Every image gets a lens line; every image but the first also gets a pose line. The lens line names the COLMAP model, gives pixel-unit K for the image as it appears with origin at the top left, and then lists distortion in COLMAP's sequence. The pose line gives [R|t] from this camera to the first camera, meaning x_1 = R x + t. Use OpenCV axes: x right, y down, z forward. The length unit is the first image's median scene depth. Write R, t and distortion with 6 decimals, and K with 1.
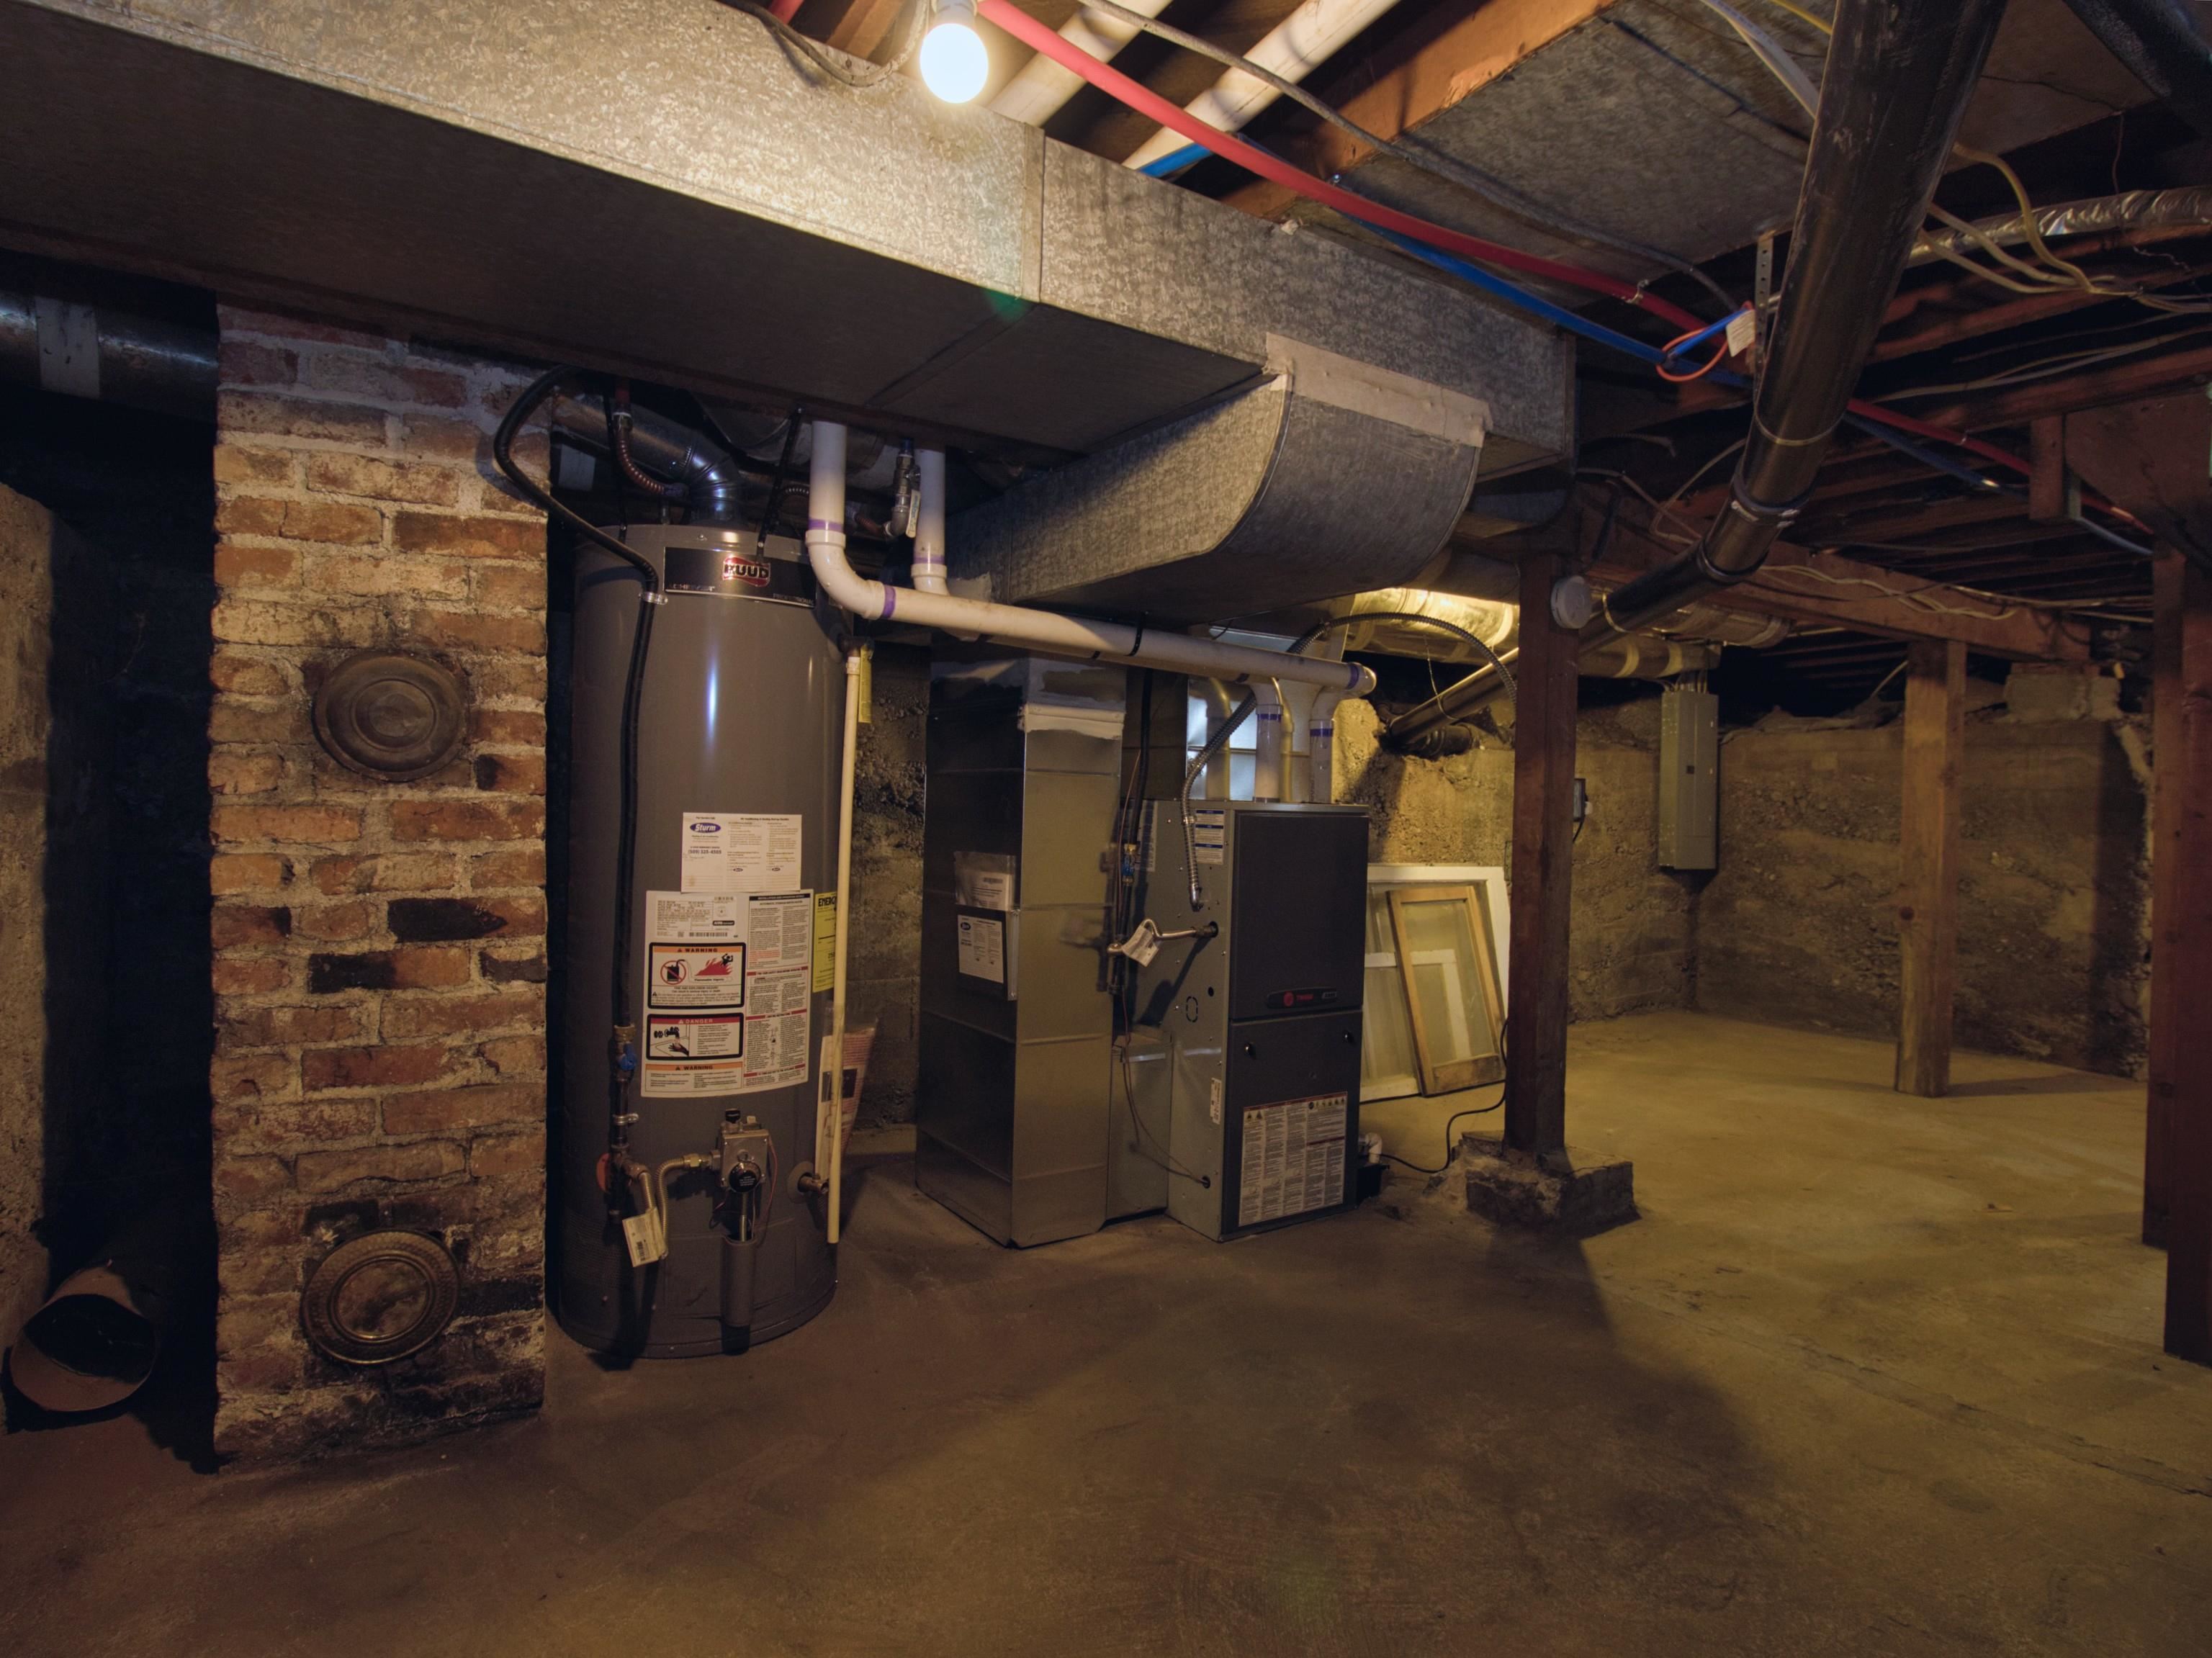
lens RADIAL K [[1164.5, 0, 1172.6], [0, 1164.5, 823.3], [0, 0, 1]] dist [-0.001503, -0.001958]
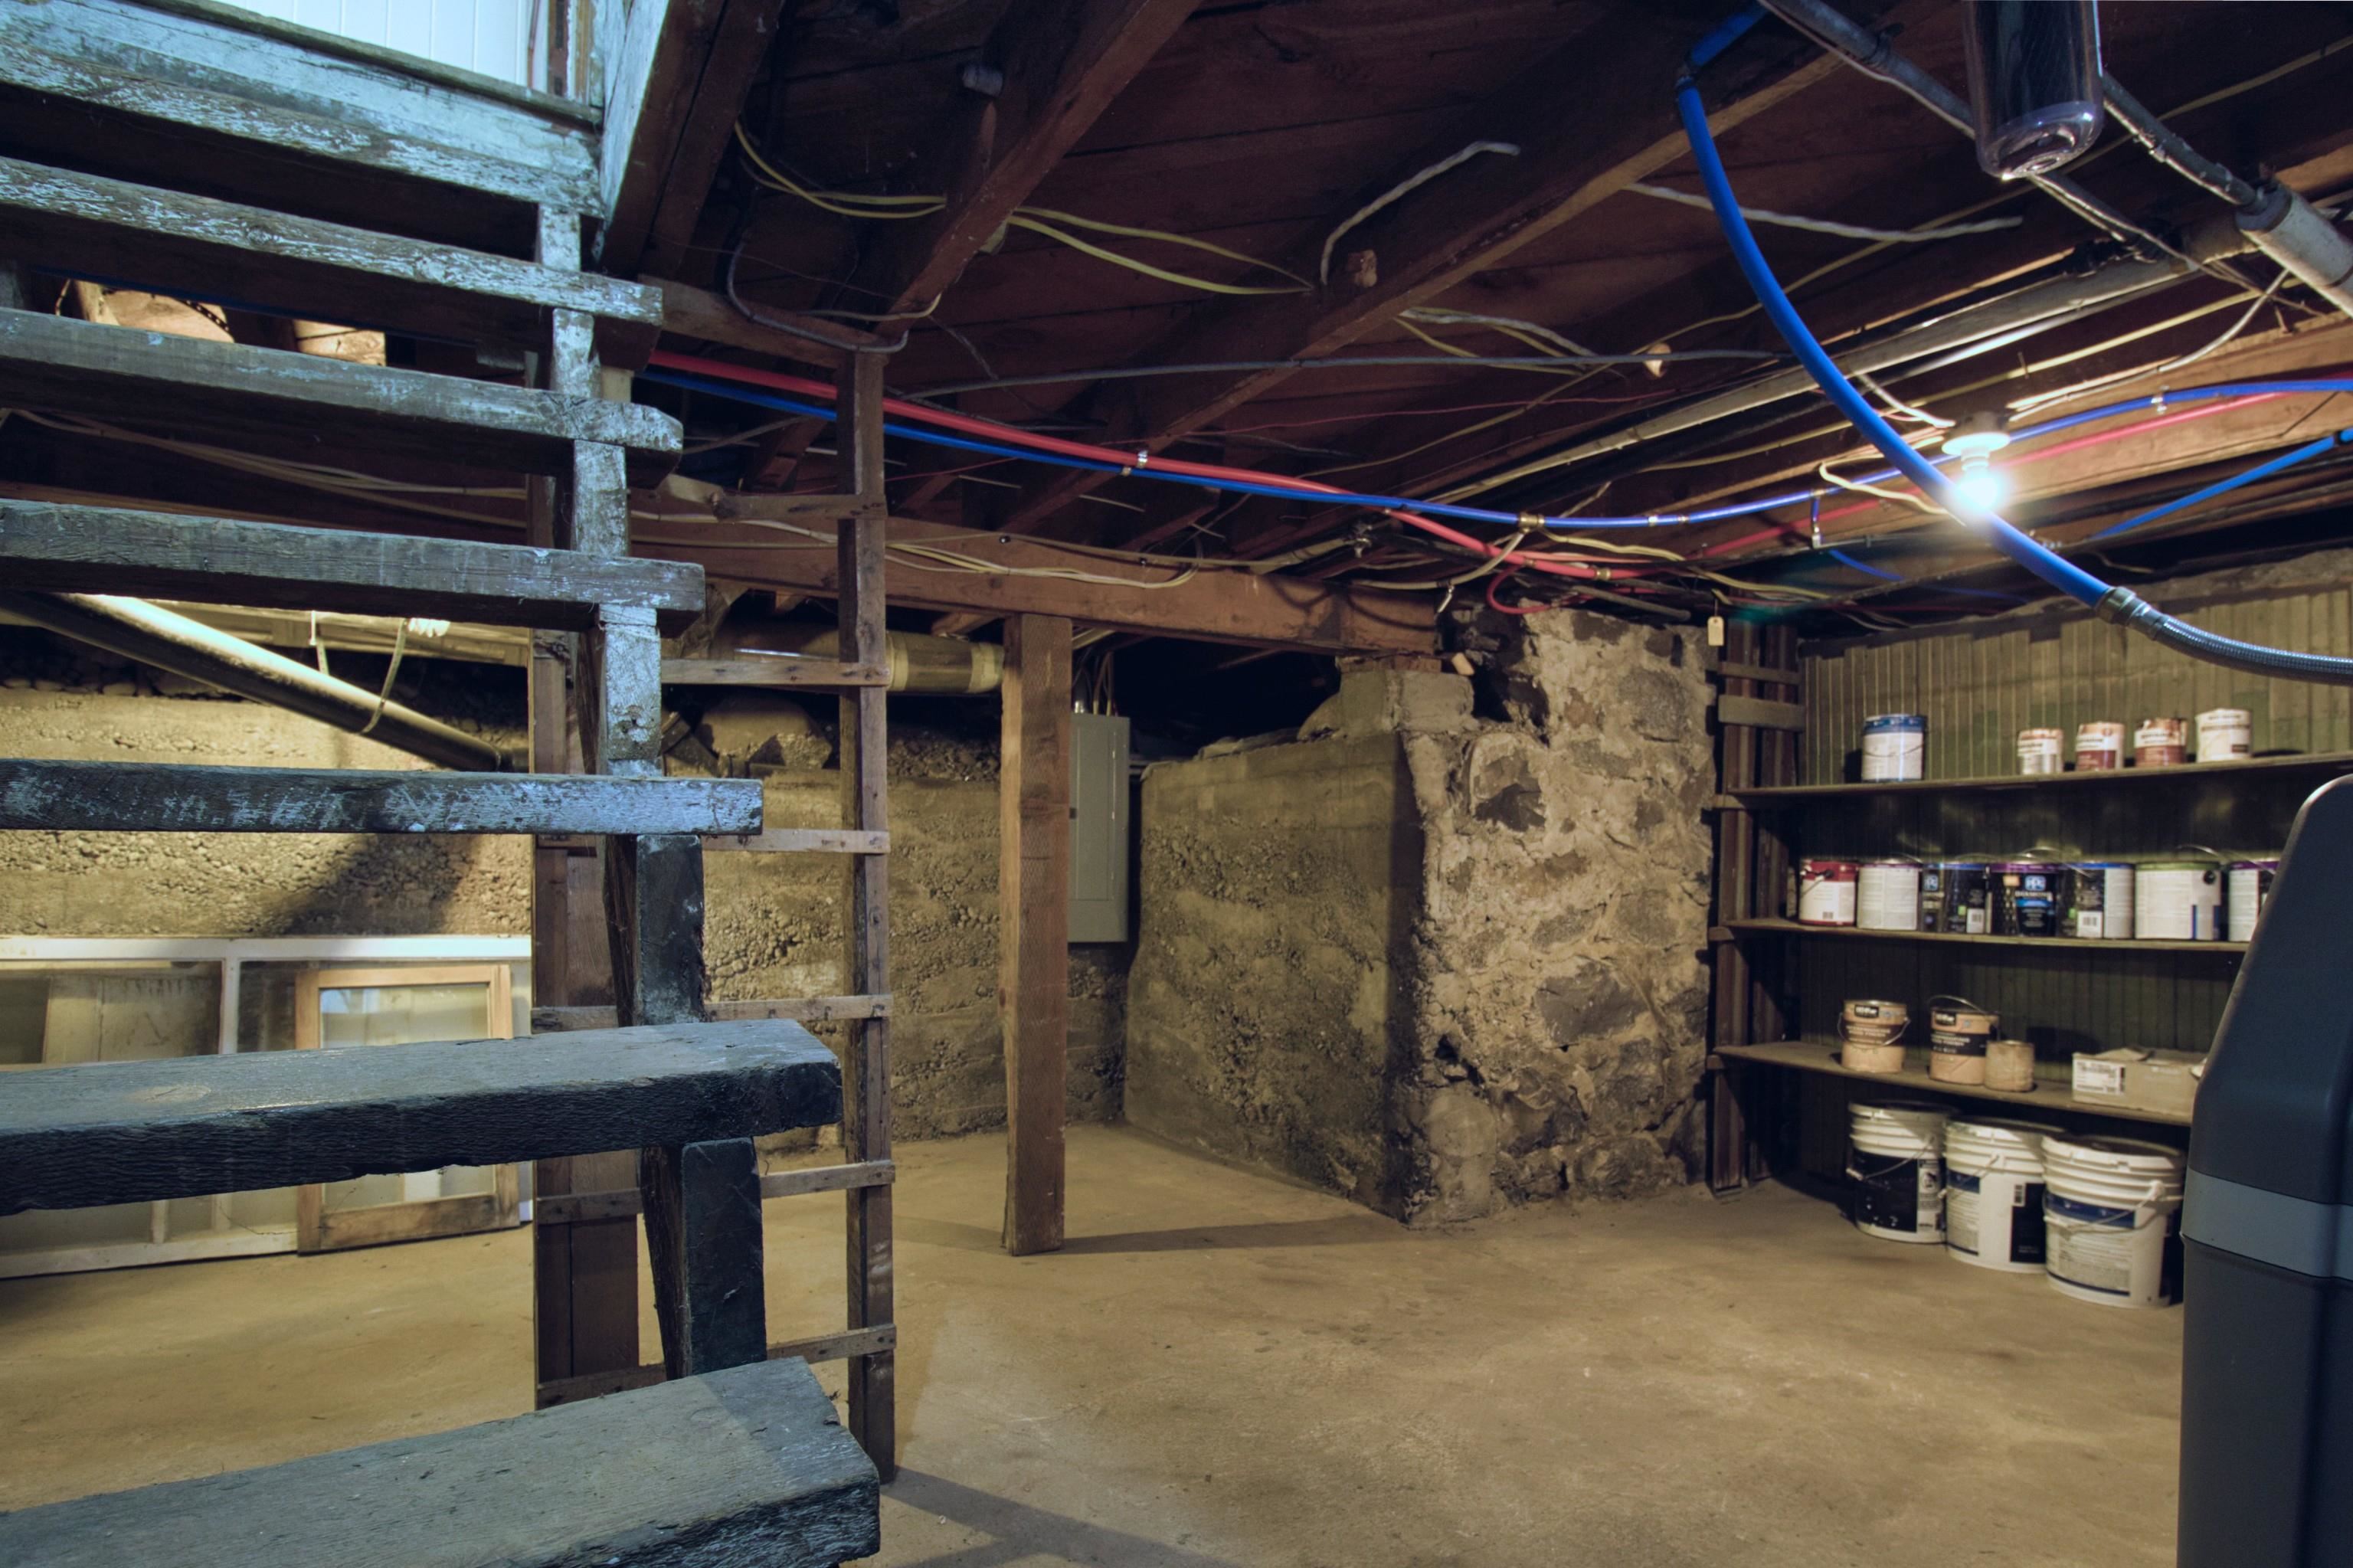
lens RADIAL K [[1283.6, 0, 1183.5], [0, 1283.6, 904.0], [0, 0, 1]] dist [-0.000489, -0.000221]
pose [[0.999387, -0.009887, -0.033579, 0.674560], [0.009897, 0.999951, 0.000131, 0.018335], [0.033576, -0.000464, 0.999436, 0.188143]]
